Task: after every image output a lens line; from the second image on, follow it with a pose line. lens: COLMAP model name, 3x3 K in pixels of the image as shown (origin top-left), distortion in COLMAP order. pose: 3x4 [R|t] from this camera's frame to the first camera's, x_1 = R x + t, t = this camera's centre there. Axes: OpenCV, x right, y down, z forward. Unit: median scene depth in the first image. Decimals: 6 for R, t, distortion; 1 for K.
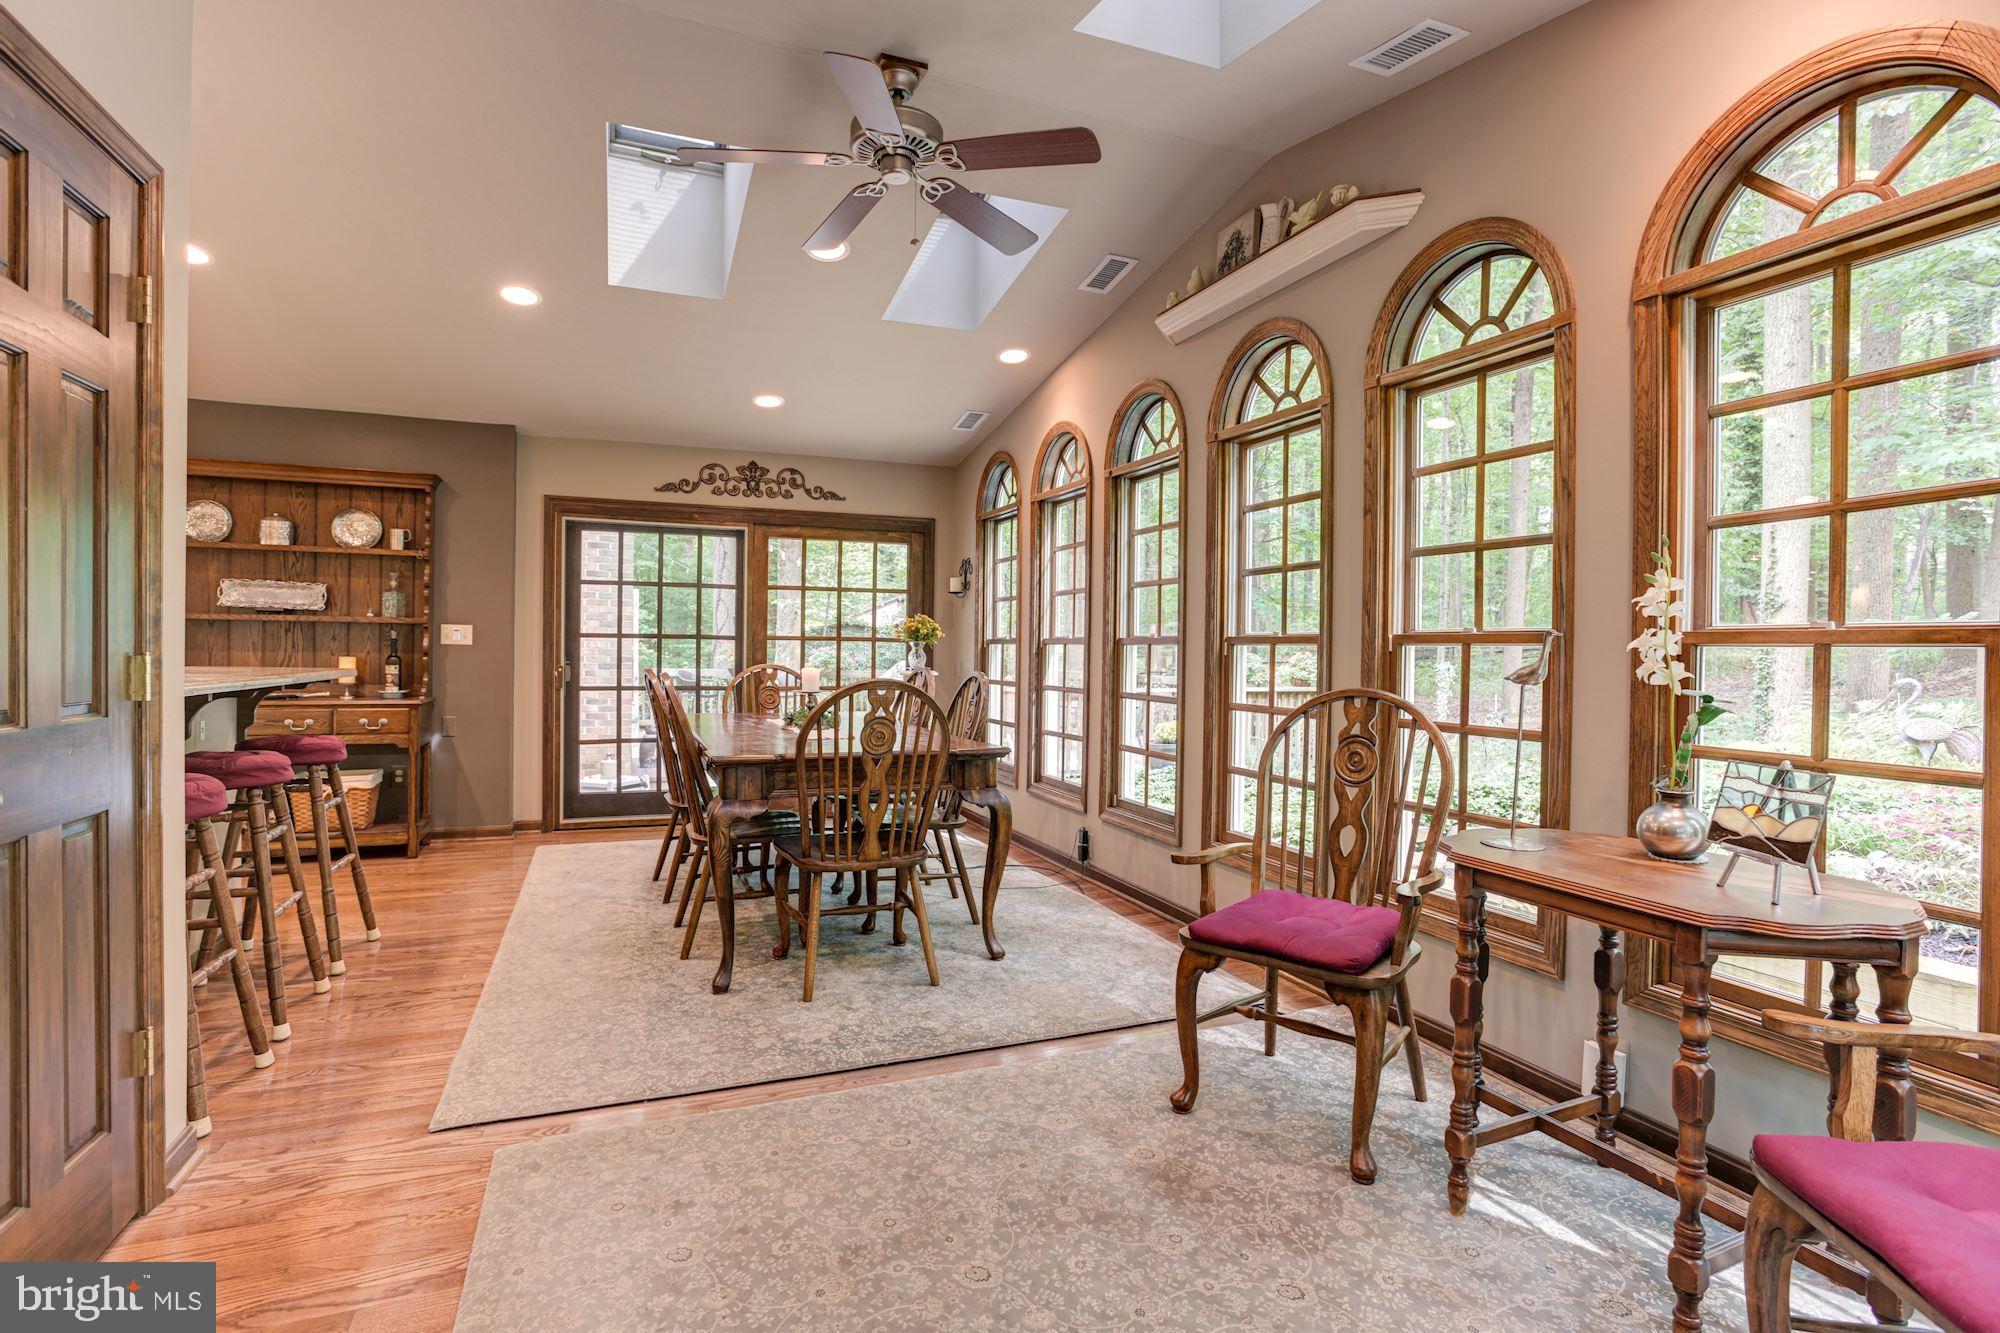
lens RADIAL K [[943.1, 0, 959.7], [0, 943.1, 660.3], [0, 0, 1]] dist [0.061064, -0.032195]
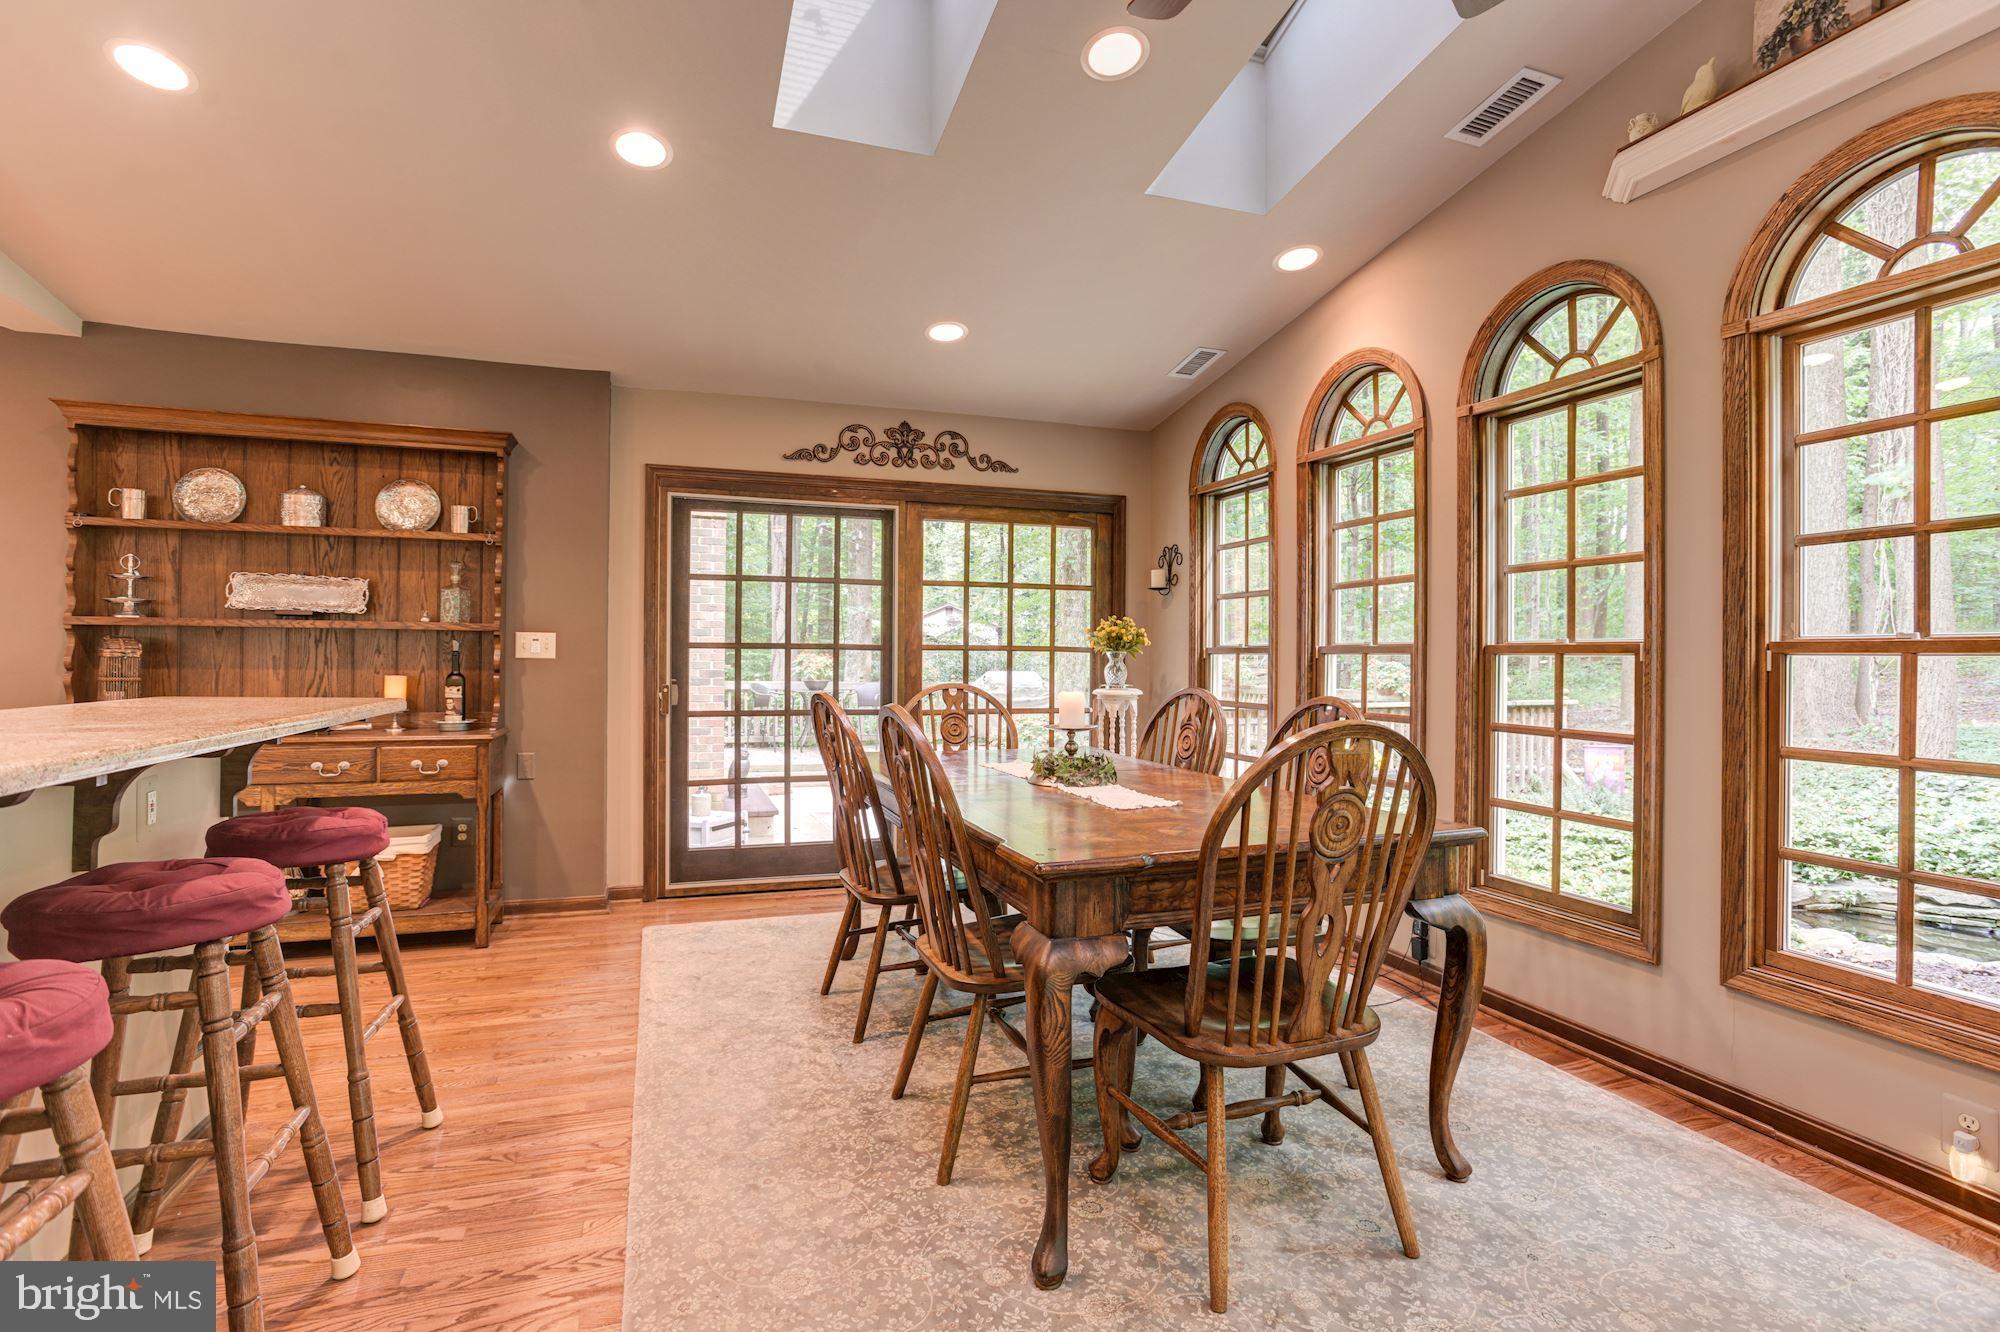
lens RADIAL K [[940.8, 0, 1000.0], [0, 940.8, 666.0], [0, 0, 1]] dist [0.000995, 0.000359]
pose [[0.999987, -0.004706, -0.002041, -0.160653], [0.004693, 0.999966, -0.006712, -0.003778], [0.002072, 0.006702, 0.999975, 0.261710]]
